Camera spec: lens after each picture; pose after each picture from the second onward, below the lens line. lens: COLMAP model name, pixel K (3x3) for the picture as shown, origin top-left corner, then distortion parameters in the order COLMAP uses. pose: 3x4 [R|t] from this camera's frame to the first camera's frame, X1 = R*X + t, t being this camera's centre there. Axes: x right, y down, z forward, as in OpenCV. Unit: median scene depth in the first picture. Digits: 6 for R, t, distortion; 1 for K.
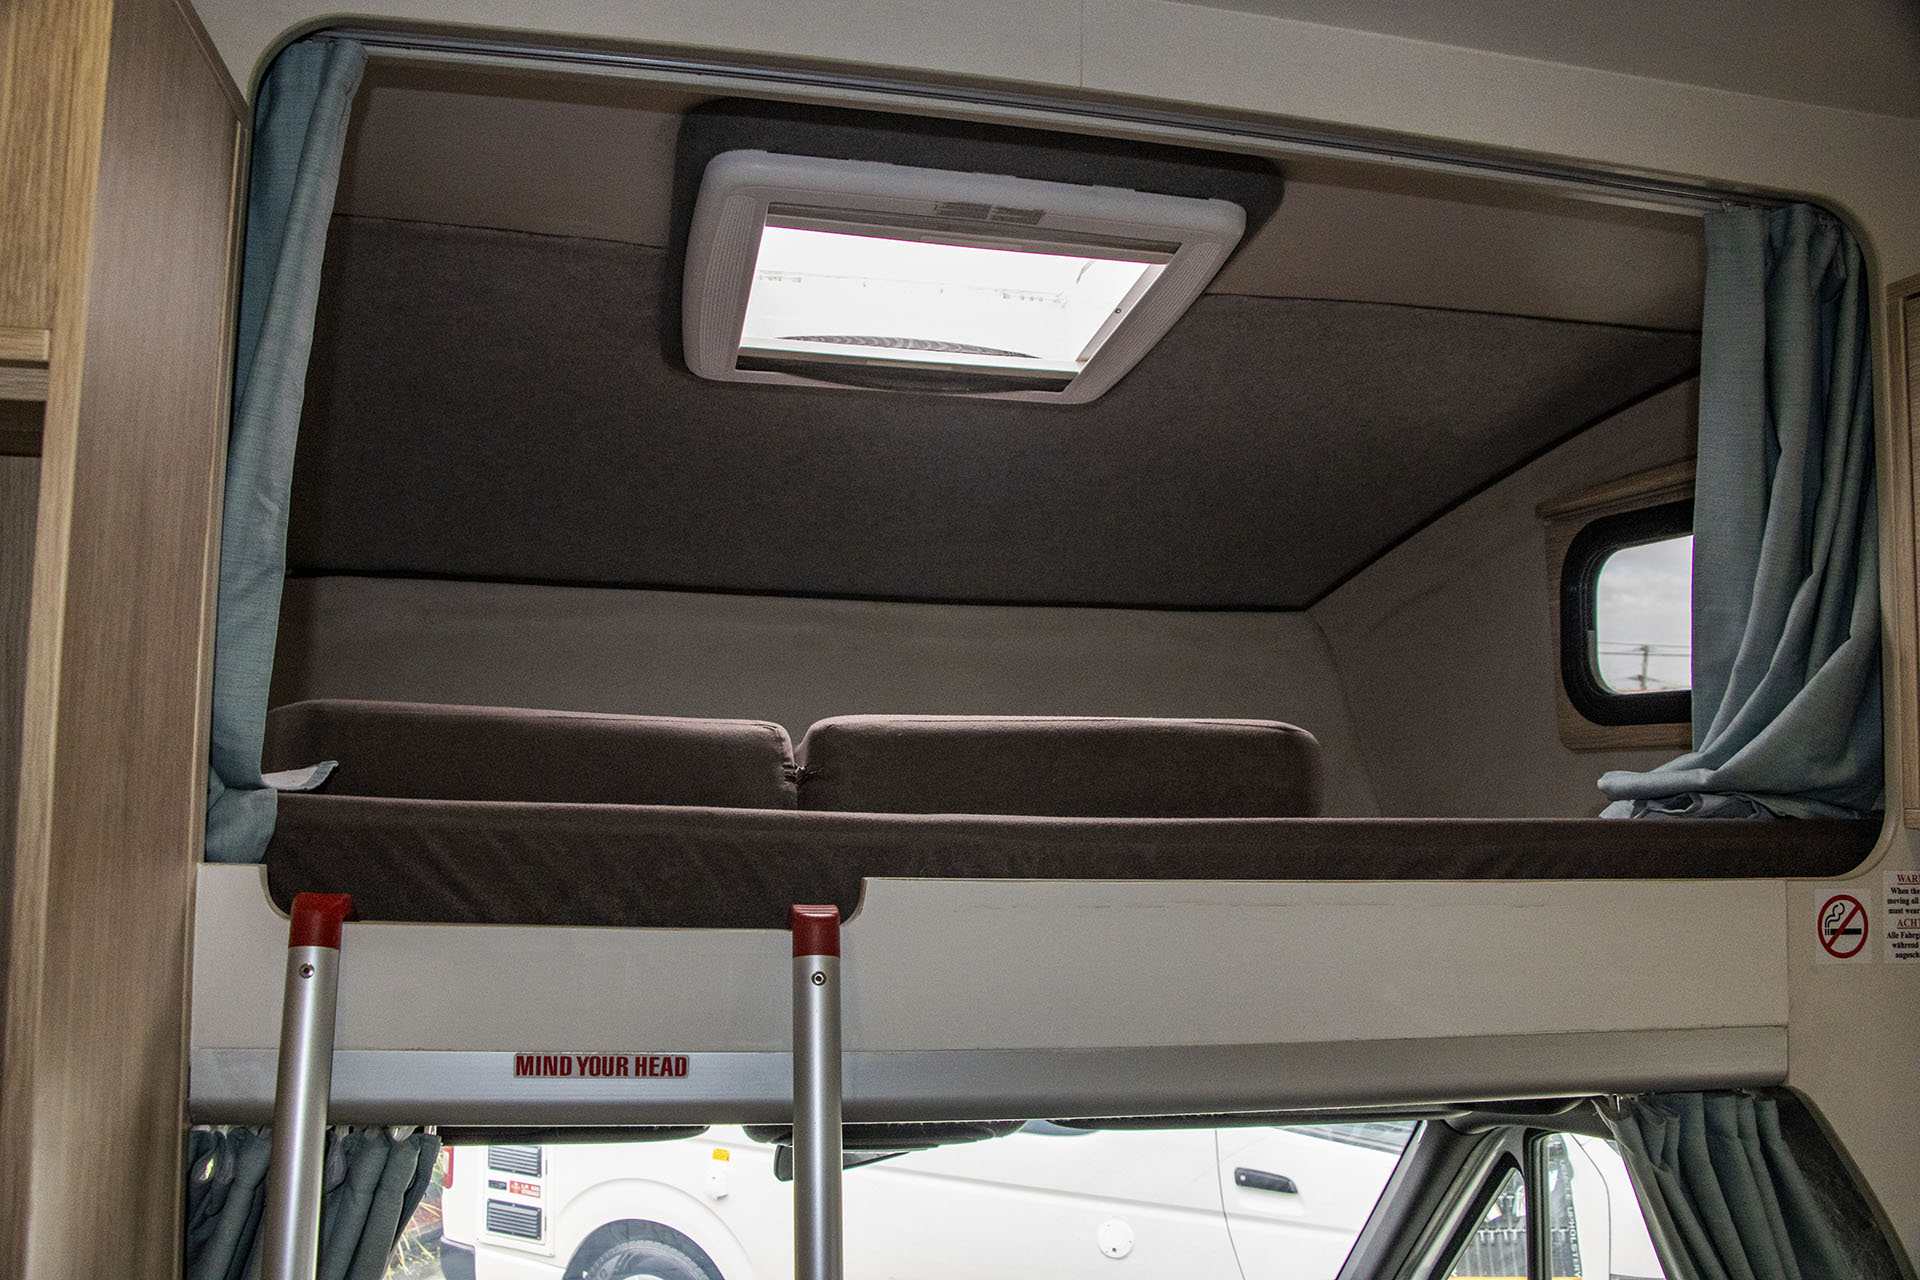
lens RADIAL K [[1564.2, 0, 960.0], [0, 1564.2, 640.0], [0, 0, 1]] dist [-0.217536, 0.210517]
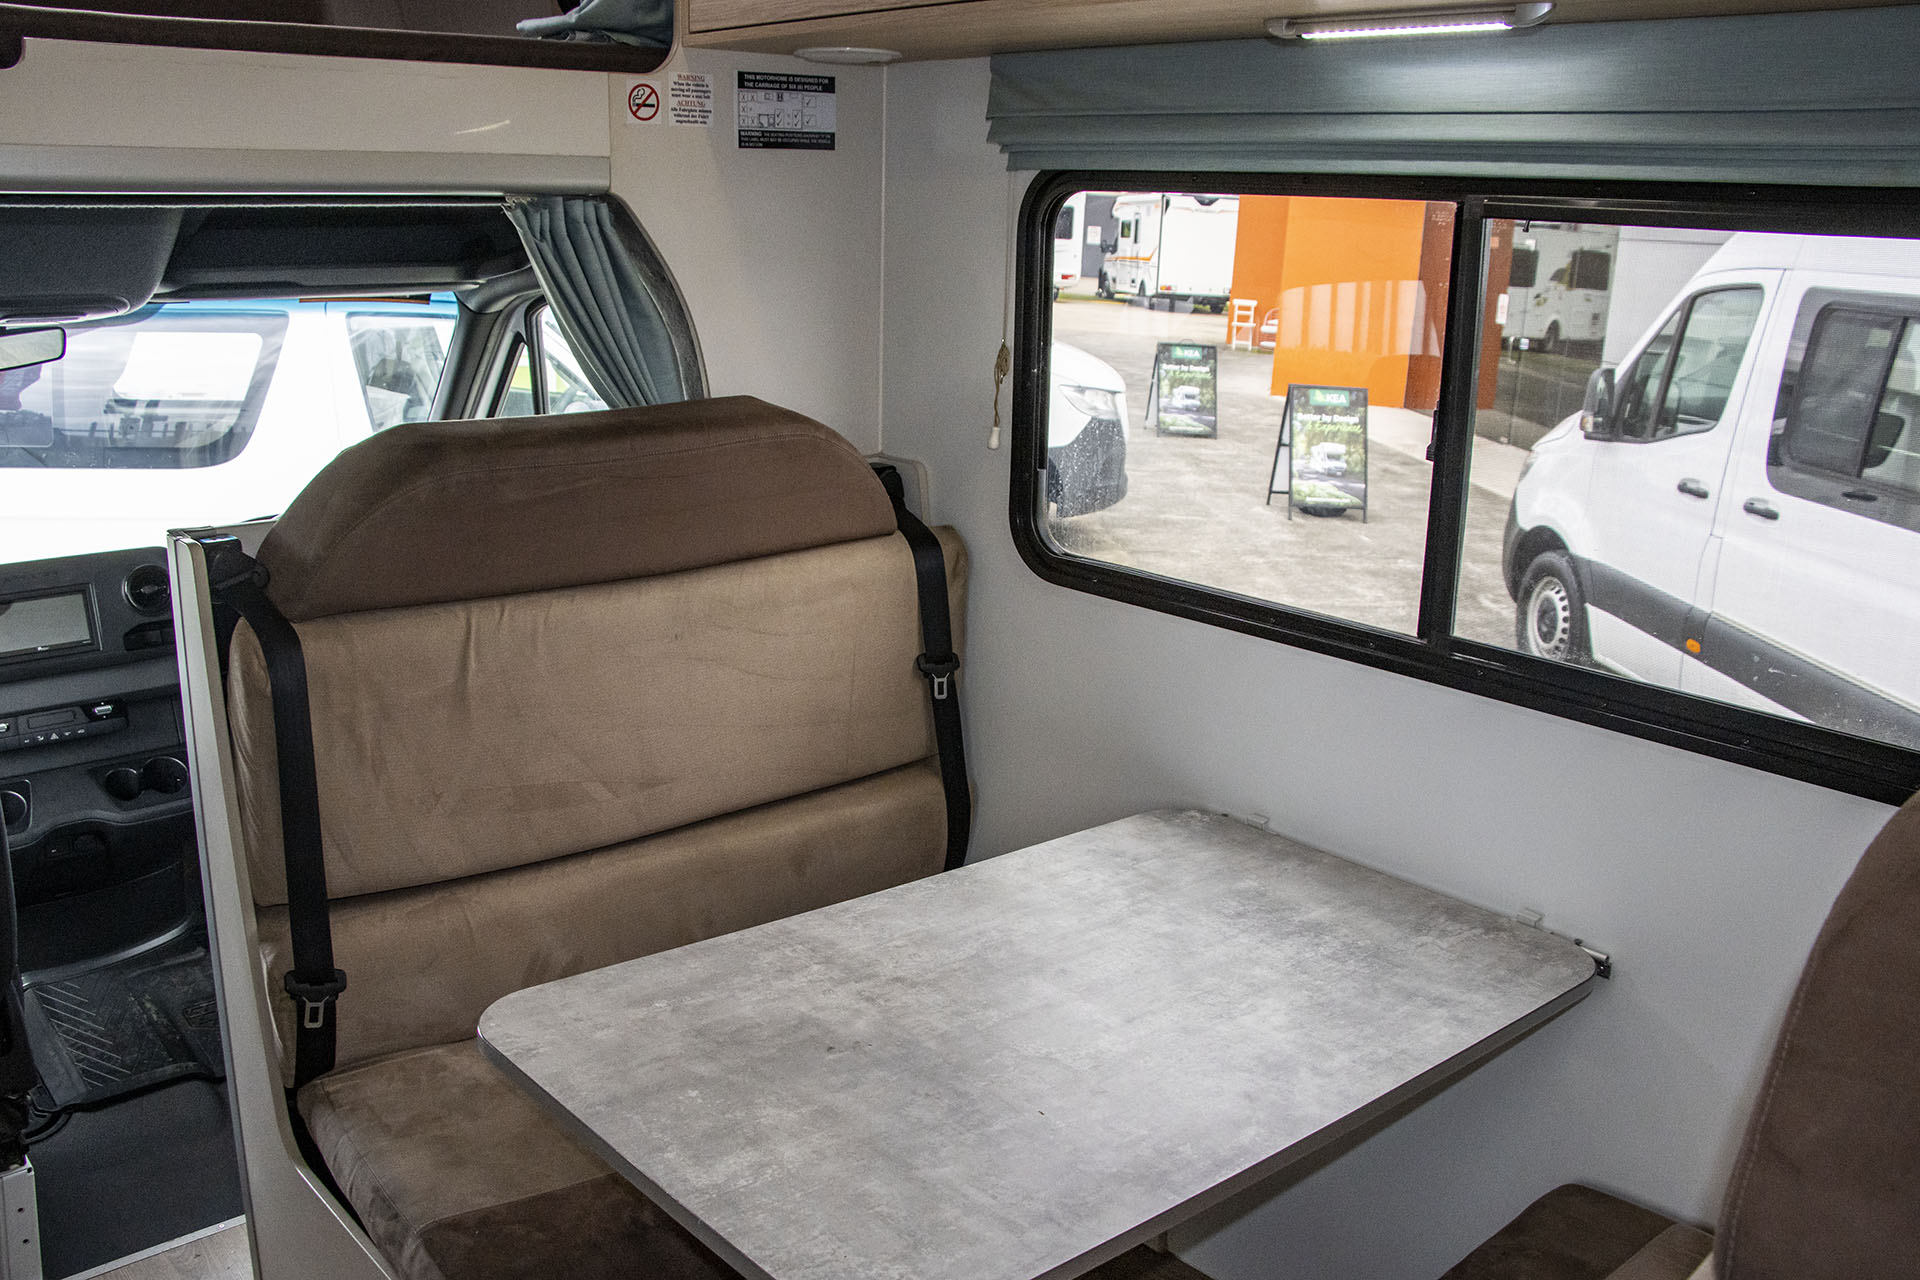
lens RADIAL K [[1689.9, 0, 960.0], [0, 1689.9, 640.0], [0, 0, 1]] dist [-0.127745, 0.000032]
pose [[0.878201, -0.121134, 0.462699, -0.053109], [-0.042553, 0.943773, 0.327843, 0.134599], [-0.476396, -0.307601, 0.823668, -0.965258]]
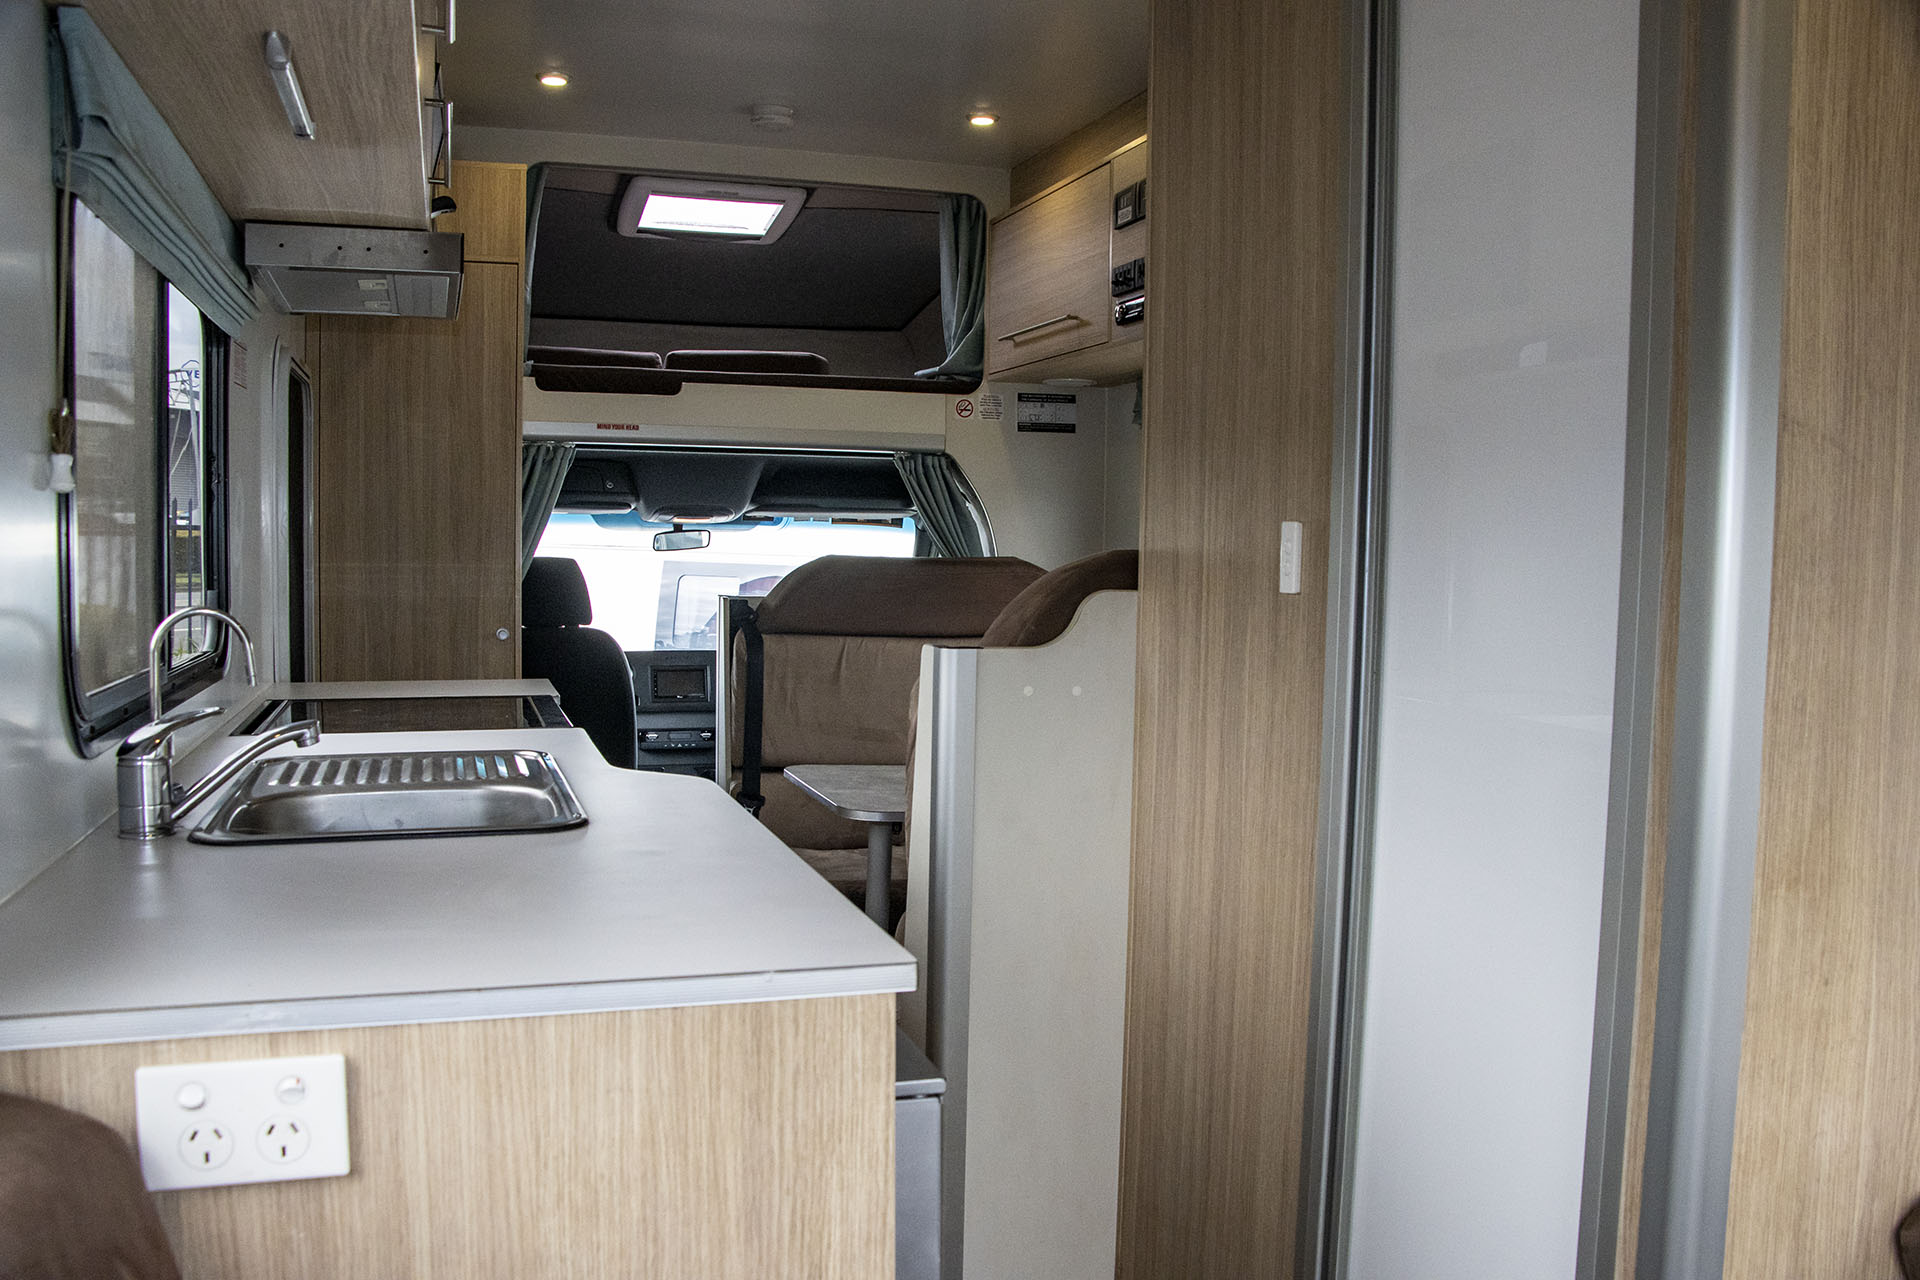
lens RADIAL K [[1564.2, 0, 960.0], [0, 1564.2, 640.0], [0, 0, 1]] dist [-0.217536, 0.210517]
pose [[0.994758, -0.010824, 0.101687, 0.206611], [-0.004858, 0.988257, 0.152724, 0.171793], [-0.102146, -0.152418, 0.983023, -2.678360]]
